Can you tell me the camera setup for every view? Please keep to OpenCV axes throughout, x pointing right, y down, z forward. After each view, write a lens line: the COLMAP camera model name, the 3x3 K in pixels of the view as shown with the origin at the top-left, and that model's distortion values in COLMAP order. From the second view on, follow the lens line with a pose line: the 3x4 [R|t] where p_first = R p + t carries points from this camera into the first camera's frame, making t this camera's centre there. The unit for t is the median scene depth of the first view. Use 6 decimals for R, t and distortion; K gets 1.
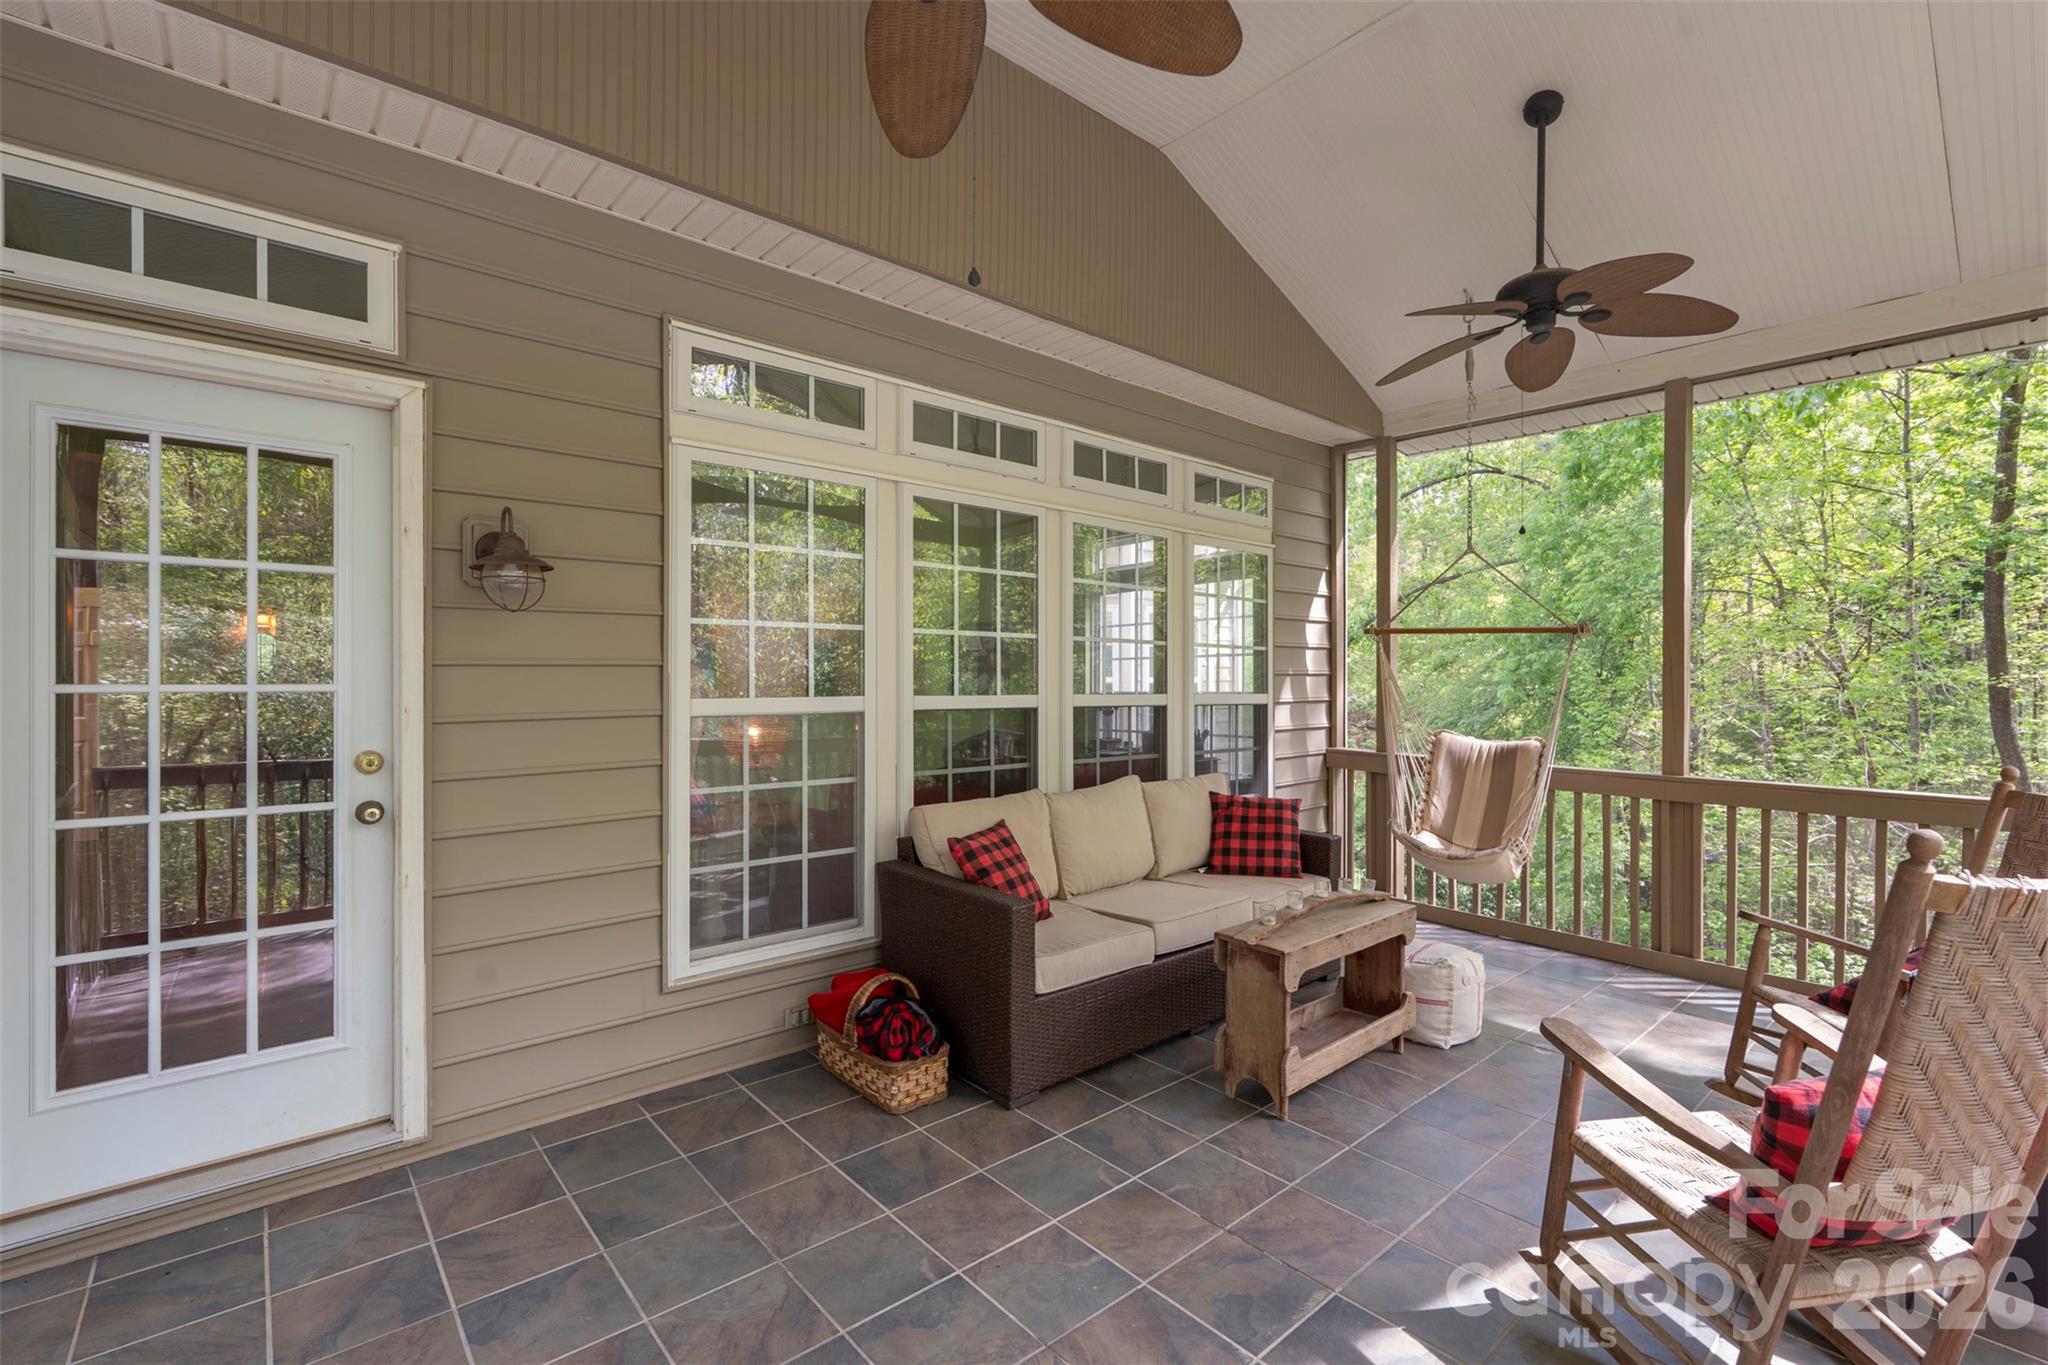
lens RADIAL K [[909.3, 0, 1024.0], [0, 909.3, 682.5], [0, 0, 1]] dist [-0.000863, -0.000108]
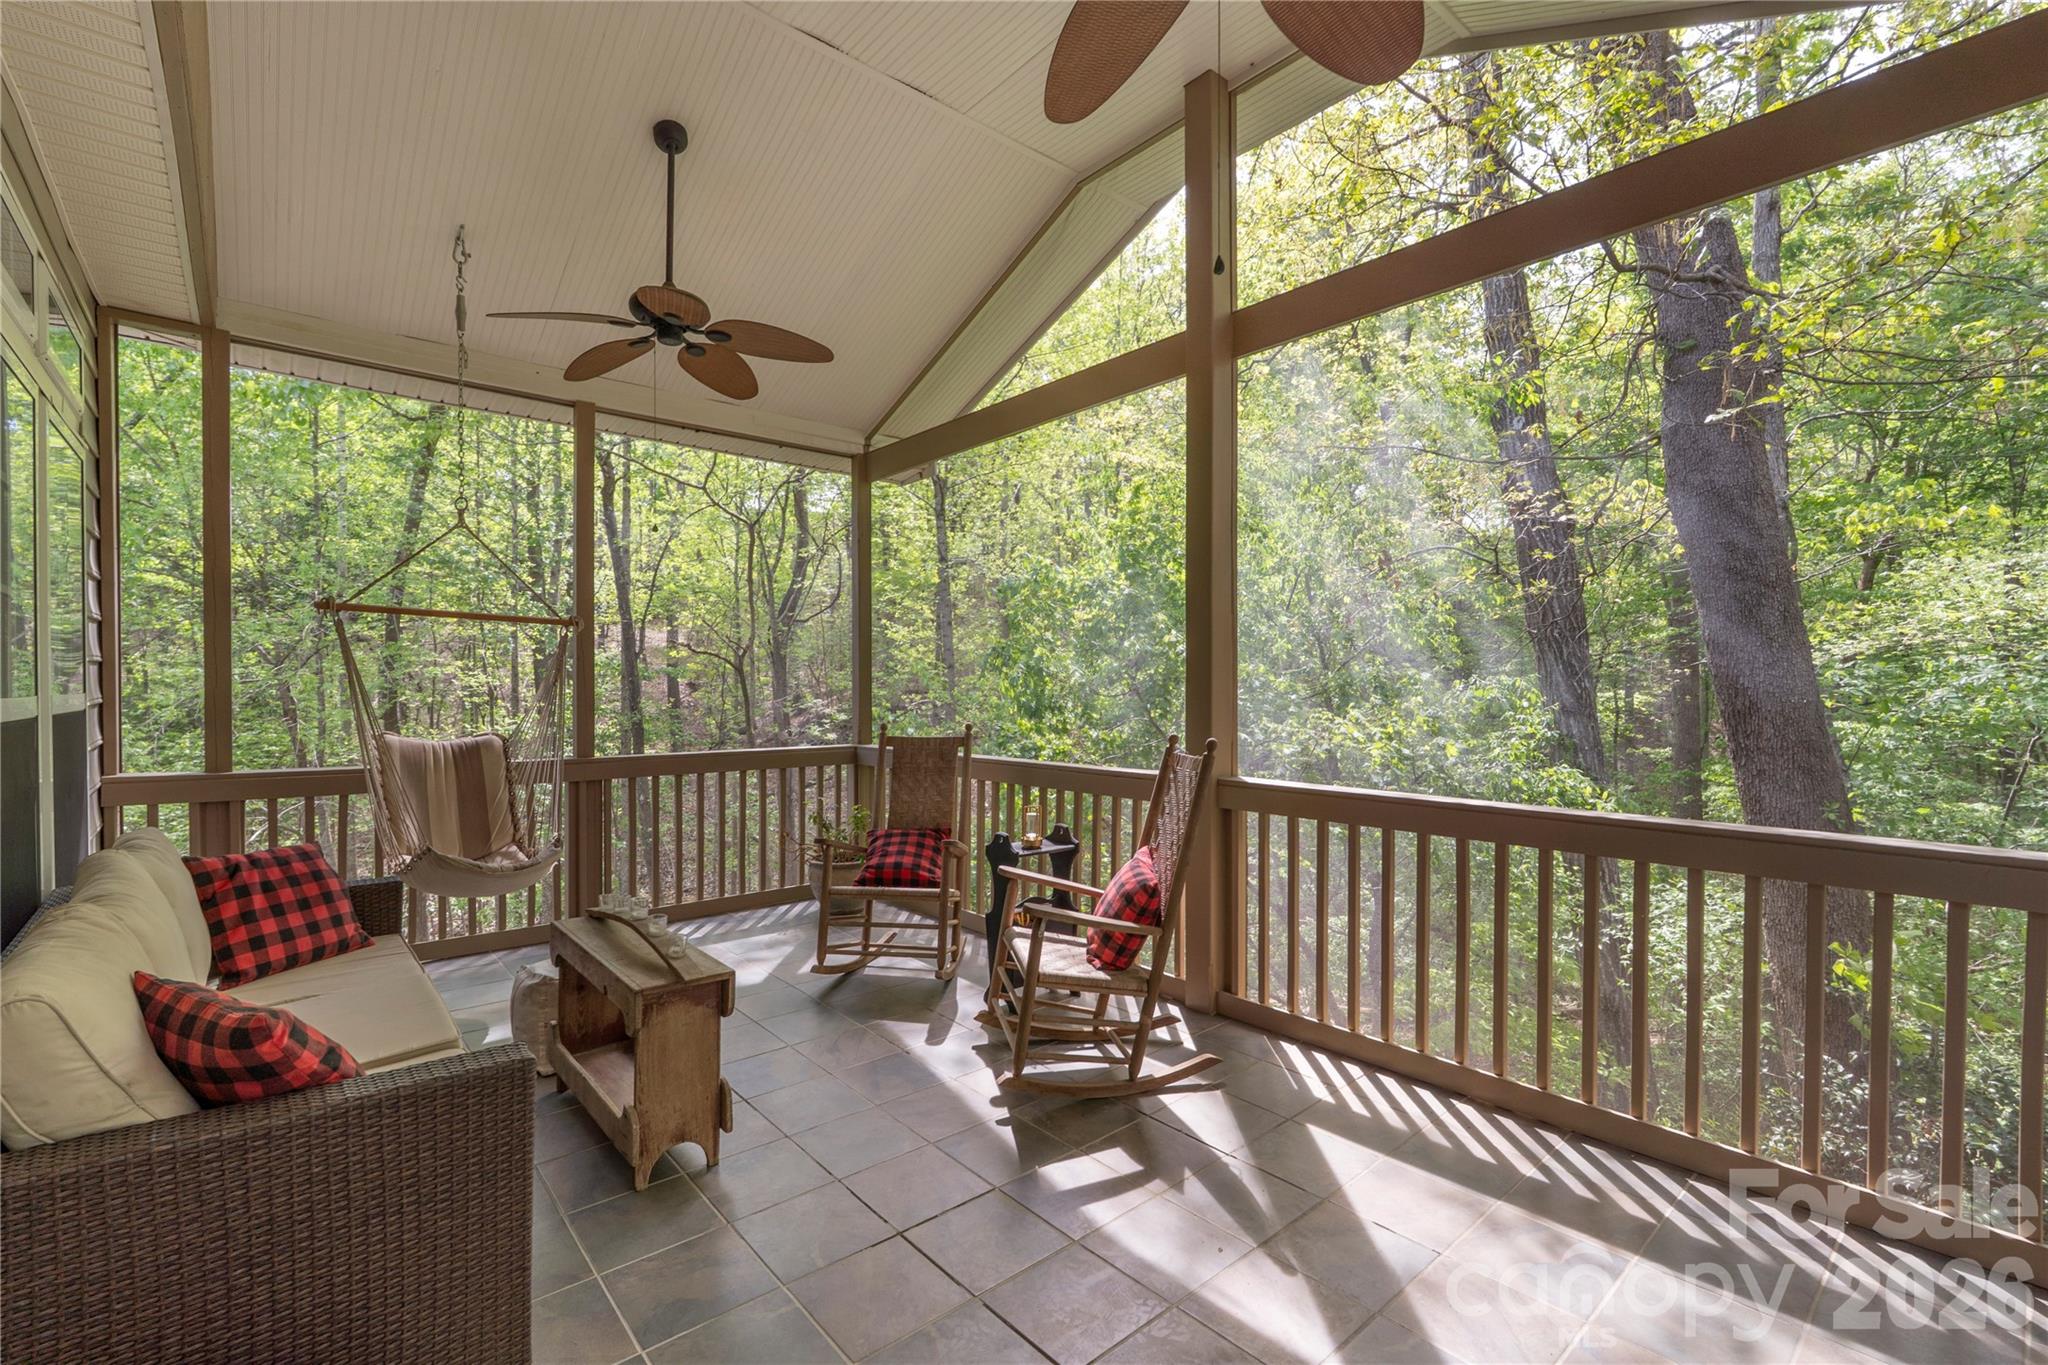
lens RADIAL K [[897.4, 0, 1024.0], [0, 897.4, 682.5], [0, 0, 1]] dist [0.000371, 0.000054]
pose [[0.013931, -0.005135, 0.999890, -0.380484], [-0.009201, 0.999944, 0.005263, -0.001533], [-0.999861, -0.009273, 0.013883, 0.454373]]
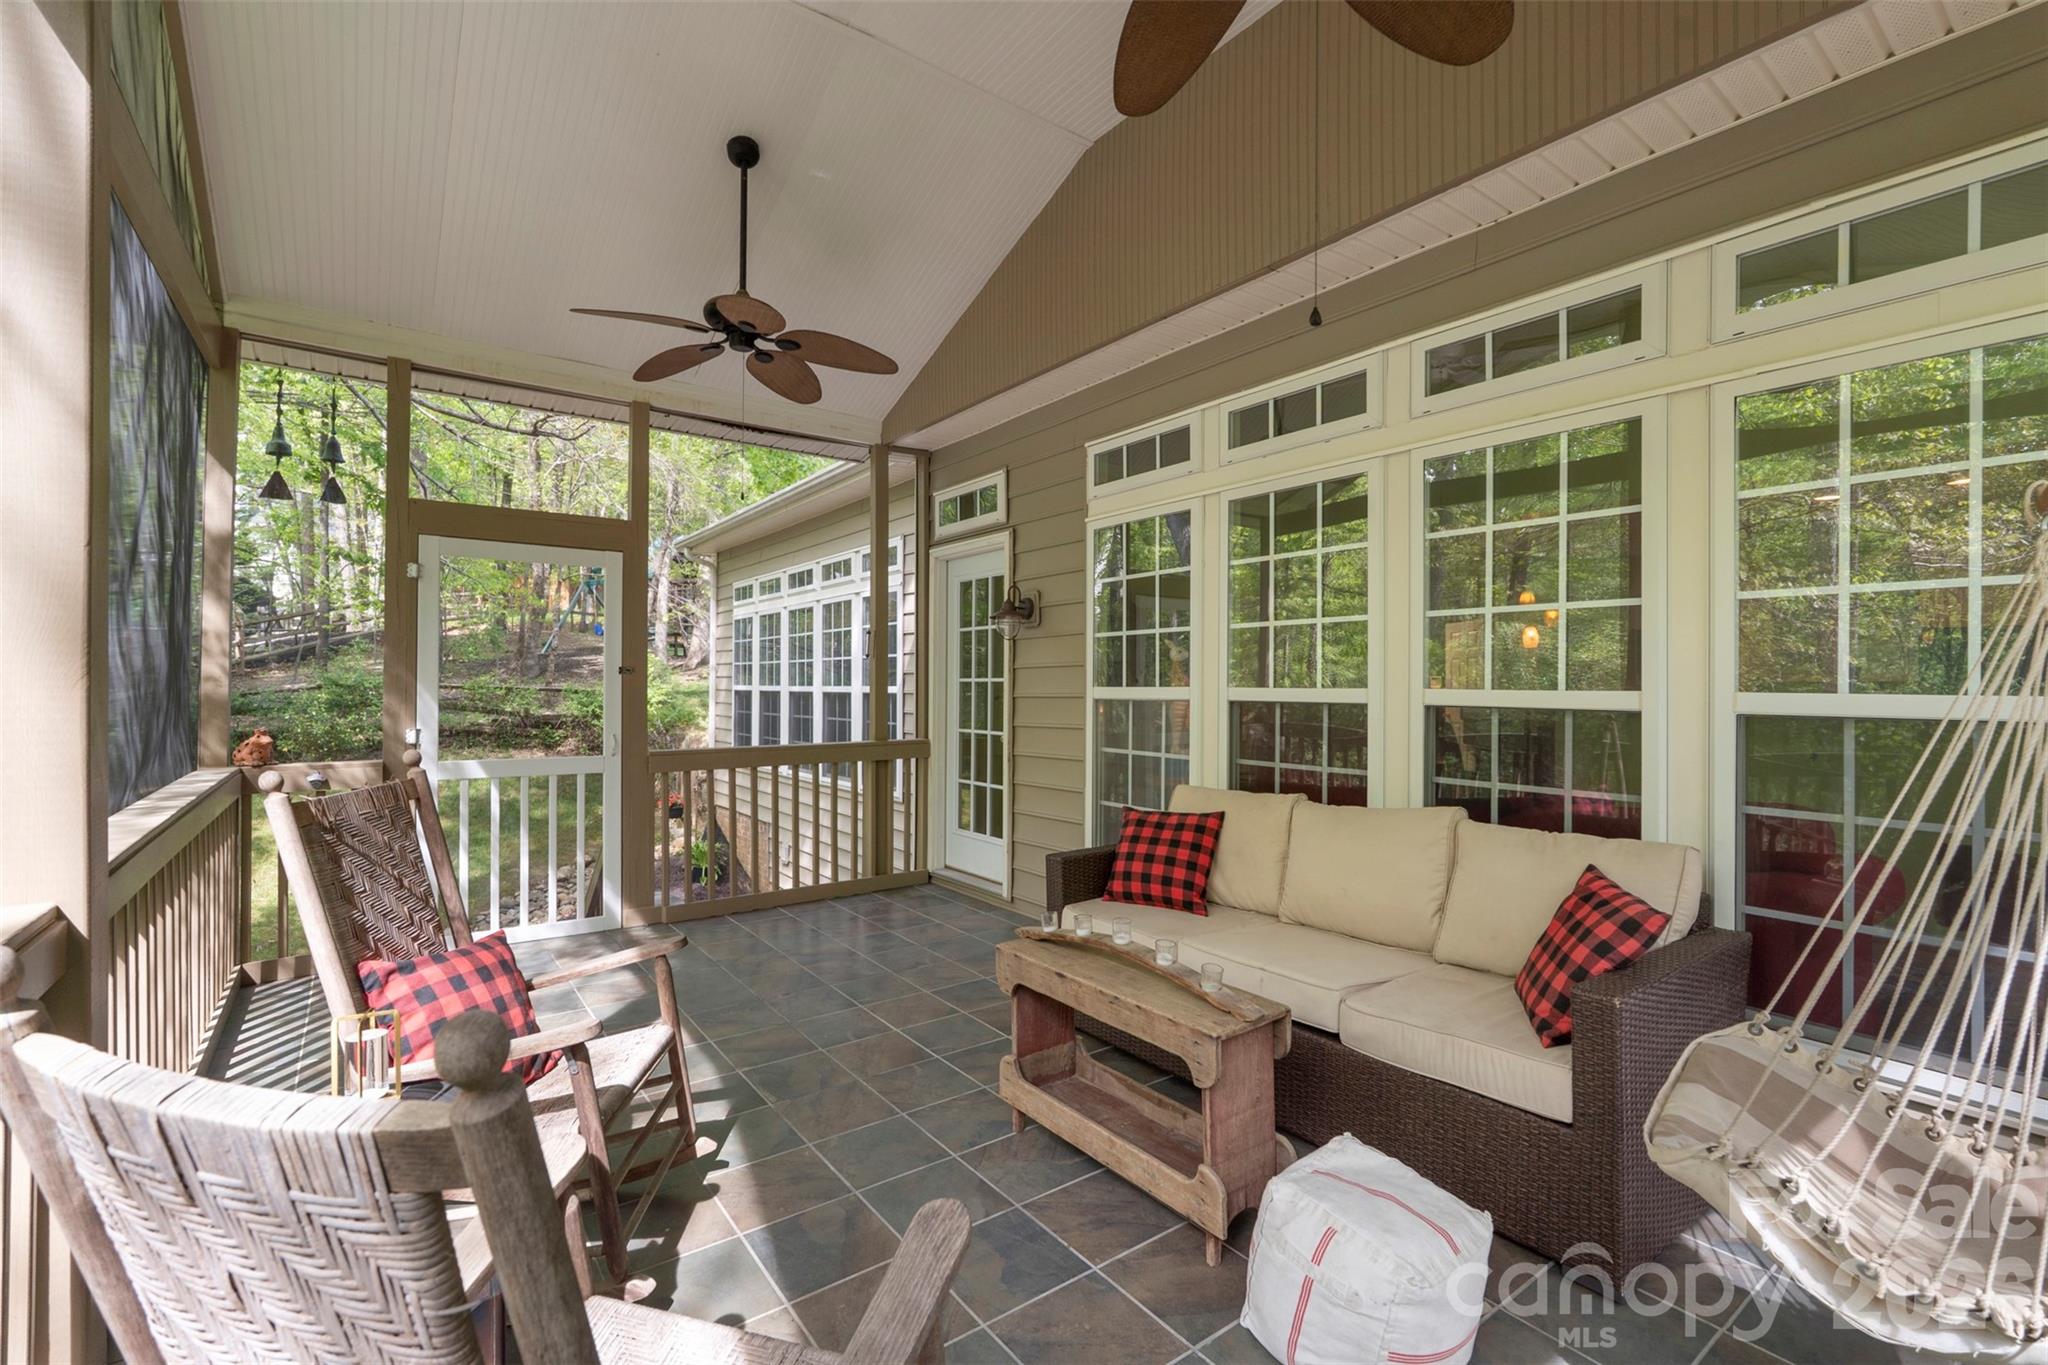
lens RADIAL K [[898.3, 0, 1024.0], [0, 898.3, 682.5], [0, 0, 1]] dist [0.013373, -0.000020]
pose [[-0.082483, 0.002179, -0.996590, 1.039328], [0.005652, 0.999983, 0.001718, 0.005945], [0.996576, -0.005491, -0.082494, 0.917651]]
